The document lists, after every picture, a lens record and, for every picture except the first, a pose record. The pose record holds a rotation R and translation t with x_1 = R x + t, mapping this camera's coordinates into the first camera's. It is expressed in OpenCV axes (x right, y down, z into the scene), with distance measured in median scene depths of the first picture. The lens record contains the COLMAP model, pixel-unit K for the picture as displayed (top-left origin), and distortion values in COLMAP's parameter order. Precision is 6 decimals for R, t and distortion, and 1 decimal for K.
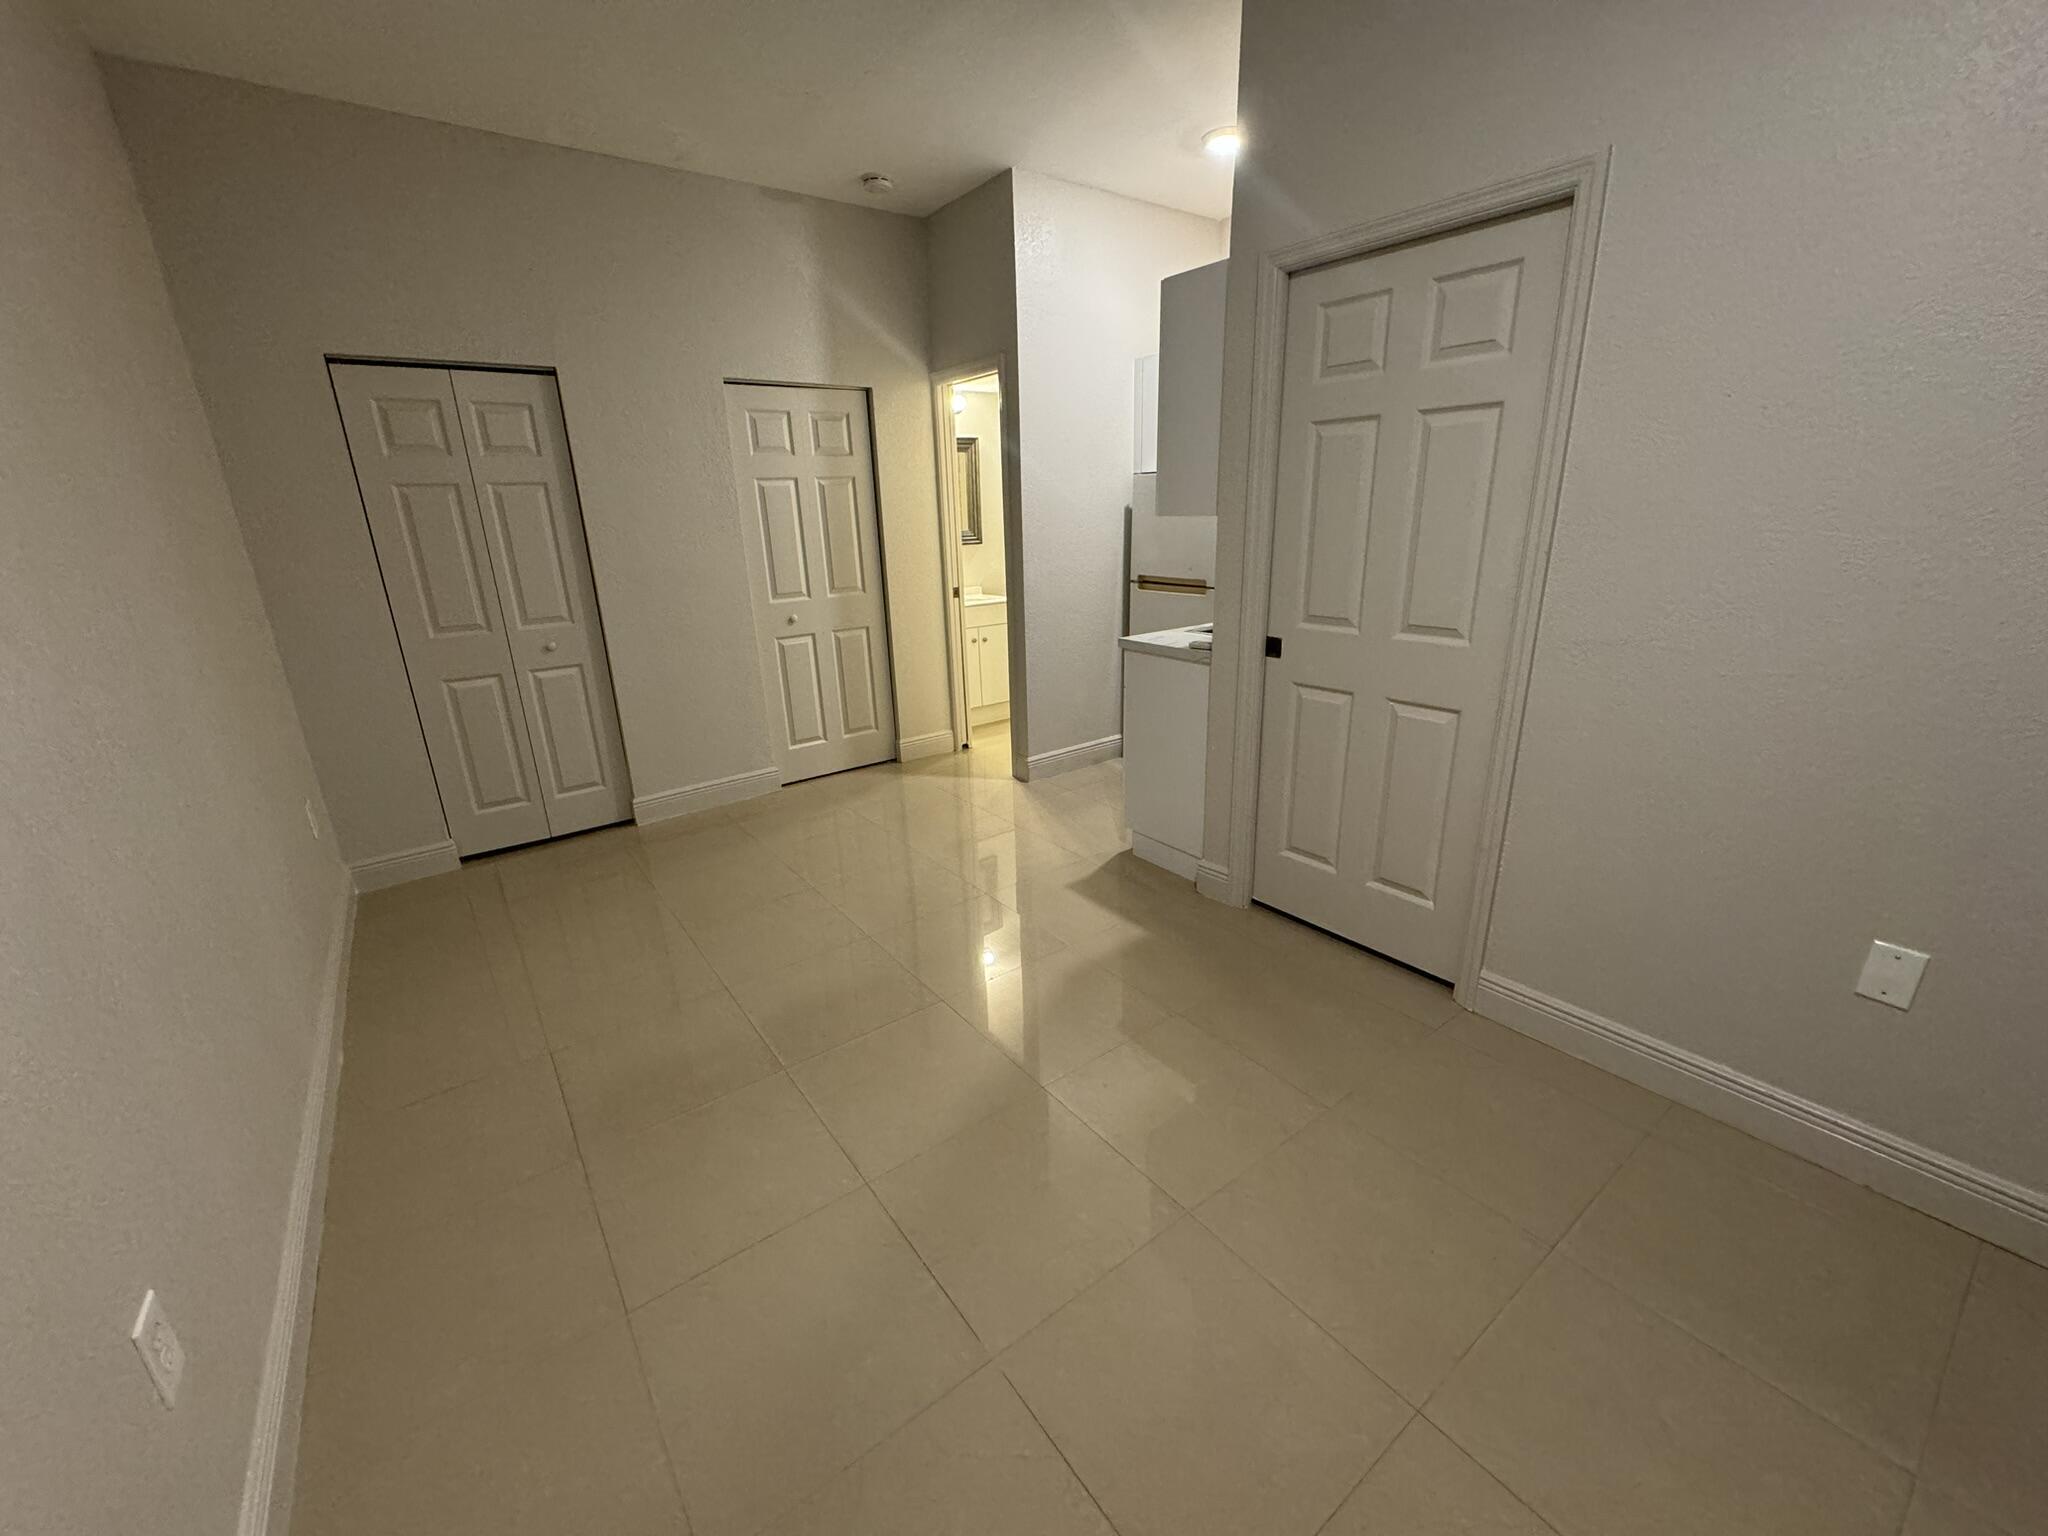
lens RADIAL K [[824.5, 0, 1018.6], [0, 824.5, 764.4], [0, 0, 1]] dist [0.000006, -0.000109]
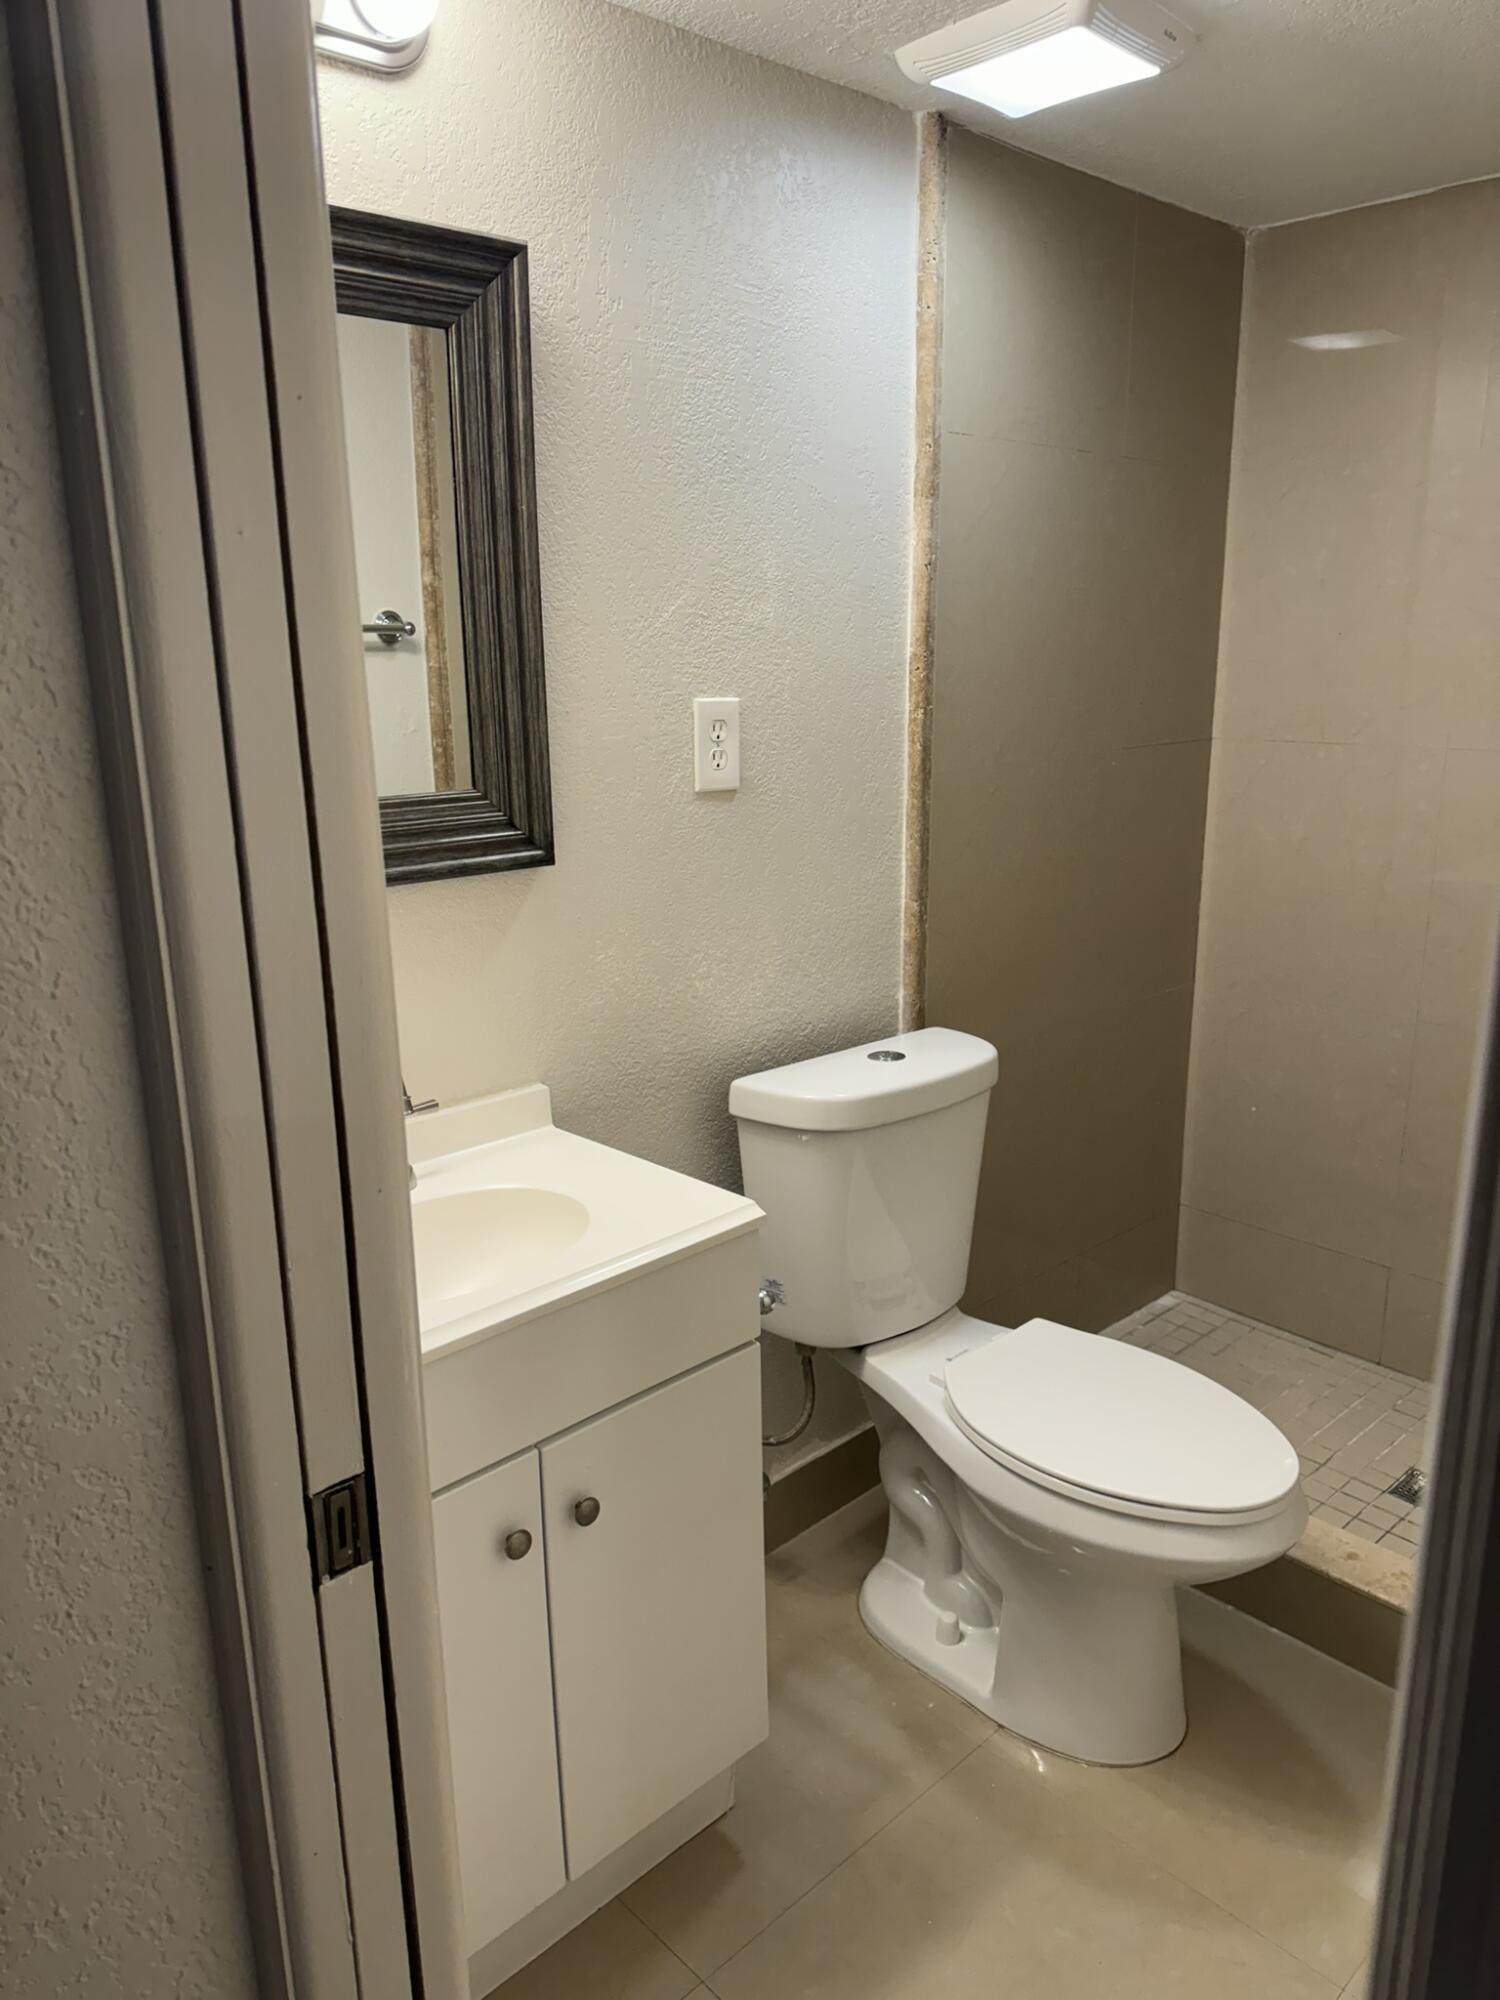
lens RADIAL K [[1401.0, 0, 750.0], [0, 1401.0, 1000.0], [0, 0, 1]] dist [-0.001924, -0.000407]
pose [[0.991992, -0.011927, 0.125734, -0.052184], [0.018744, 0.998409, -0.053174, -0.289104], [-0.124900, 0.055105, 0.990638, 0.908137]]
